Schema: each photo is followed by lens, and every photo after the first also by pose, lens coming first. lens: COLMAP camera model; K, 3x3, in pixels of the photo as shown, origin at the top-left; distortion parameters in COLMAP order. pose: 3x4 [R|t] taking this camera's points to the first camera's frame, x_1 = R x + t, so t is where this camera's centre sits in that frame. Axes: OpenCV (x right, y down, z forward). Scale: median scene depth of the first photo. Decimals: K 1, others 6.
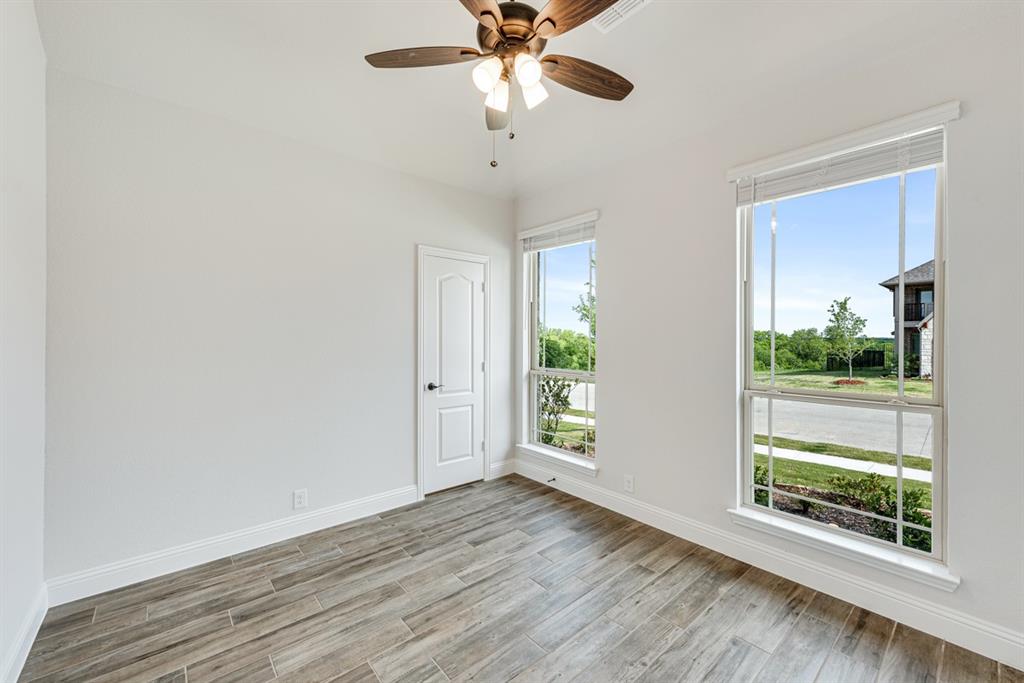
lens RADIAL K [[403.1, 0, 512.0], [0, 403.1, 341.5], [0, 0, 1]] dist [0.000779, -0.000062]
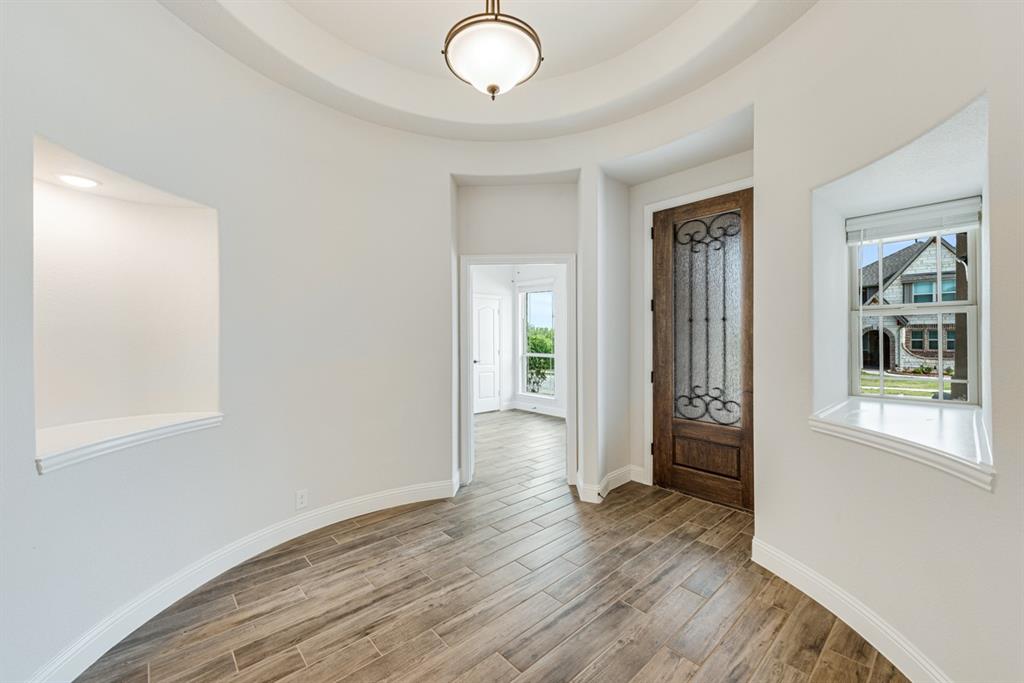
lens RADIAL K [[403.1, 0, 512.0], [0, 403.1, 341.5], [0, 0, 1]] dist [0.000779, -0.000062]
pose [[0.999465, -0.006812, 0.031993, -0.066205], [0.006735, 0.999974, 0.002496, 0.005200], [-0.032010, -0.002279, 0.999485, -0.904587]]
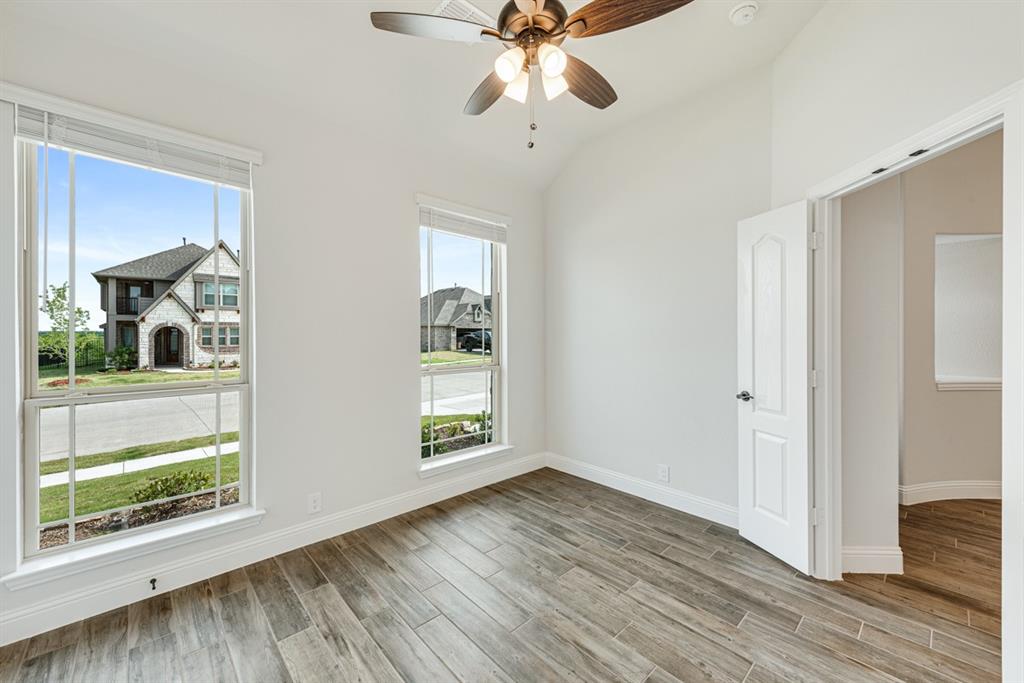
lens RADIAL K [[403.1, 0, 512.0], [0, 403.1, 341.5], [0, 0, 1]] dist [0.000779, -0.000062]
pose [[-0.041772, -0.023745, 0.998845, -0.421691], [0.007532, 0.999682, 0.024080, -0.002014], [-0.999099, 0.008529, -0.041580, 0.467272]]
